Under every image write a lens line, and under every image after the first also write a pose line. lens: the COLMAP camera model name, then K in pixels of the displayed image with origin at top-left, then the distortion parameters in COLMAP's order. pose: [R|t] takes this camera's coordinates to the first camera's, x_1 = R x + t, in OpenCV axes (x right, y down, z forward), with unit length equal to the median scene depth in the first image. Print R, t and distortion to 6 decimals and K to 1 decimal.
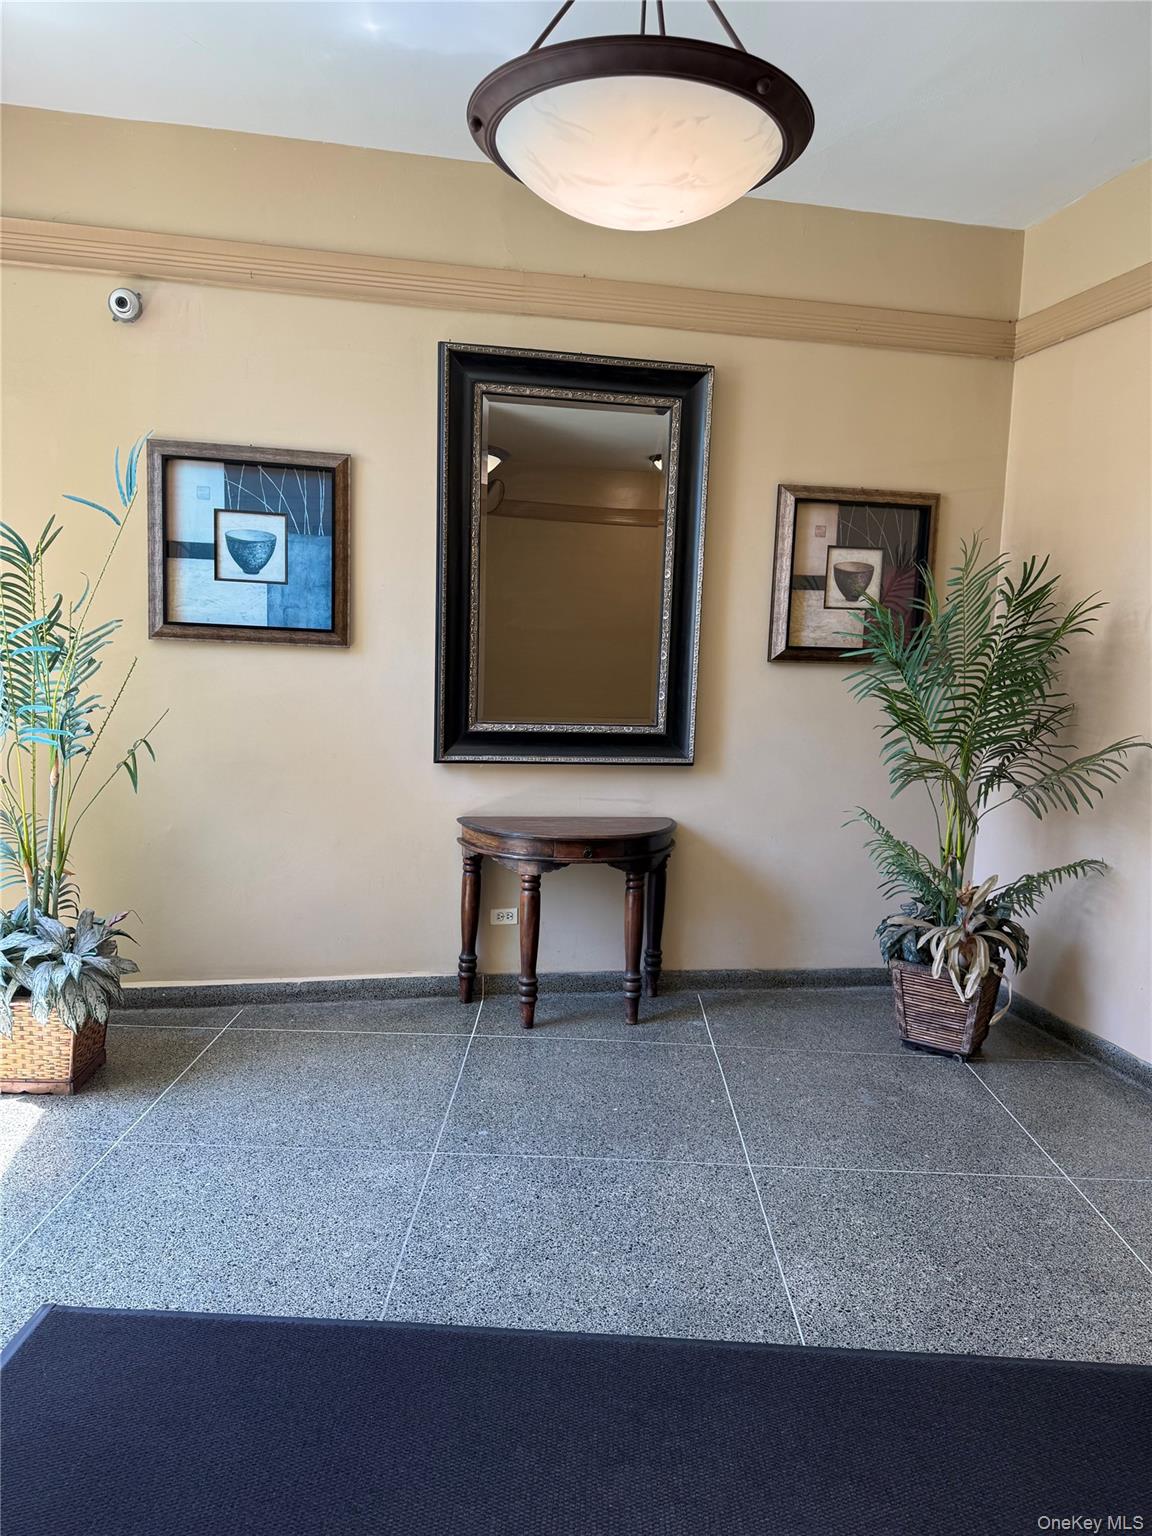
lens RADIAL K [[1104.5, 0, 576.0], [0, 1104.5, 768.0], [0, 0, 1]] dist [0.179154, -0.364693]
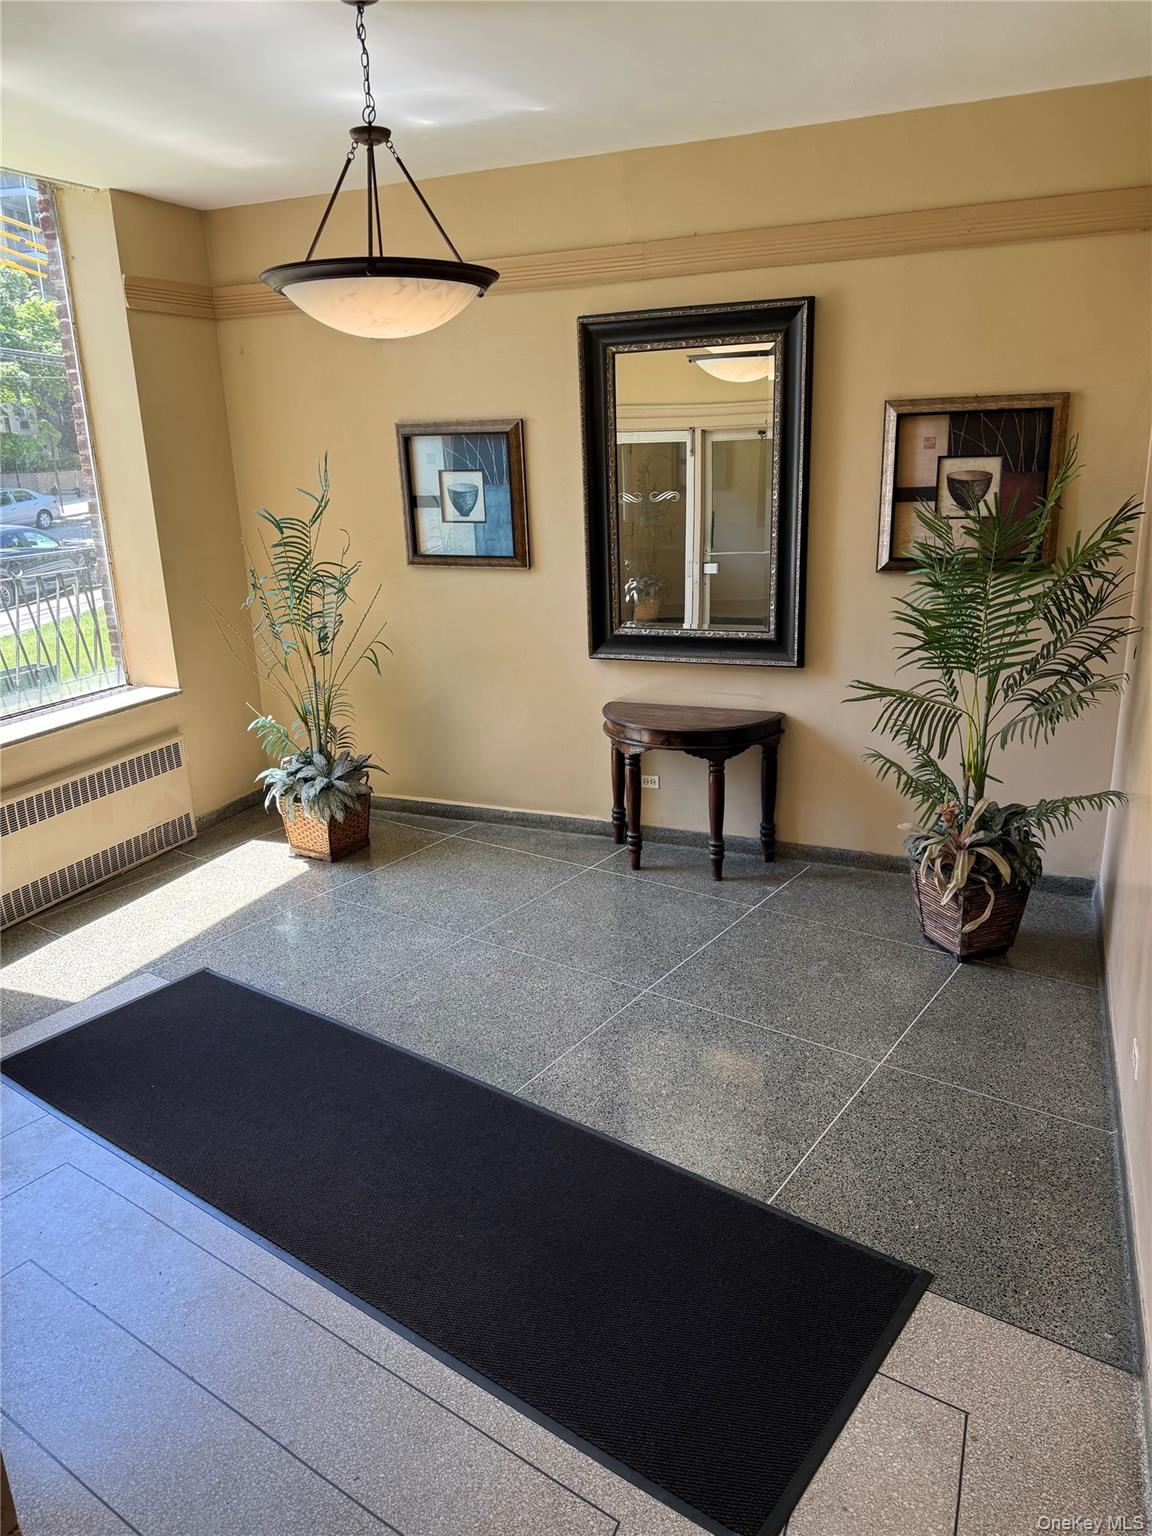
lens RADIAL K [[1104.5, 0, 576.0], [0, 1104.5, 768.0], [0, 0, 1]] dist [0.179154, -0.364693]
pose [[0.811025, 0.104530, -0.575597, 0.625294], [-0.003696, 0.984803, 0.173636, -0.105003], [0.585000, -0.138695, 0.799086, -0.051656]]
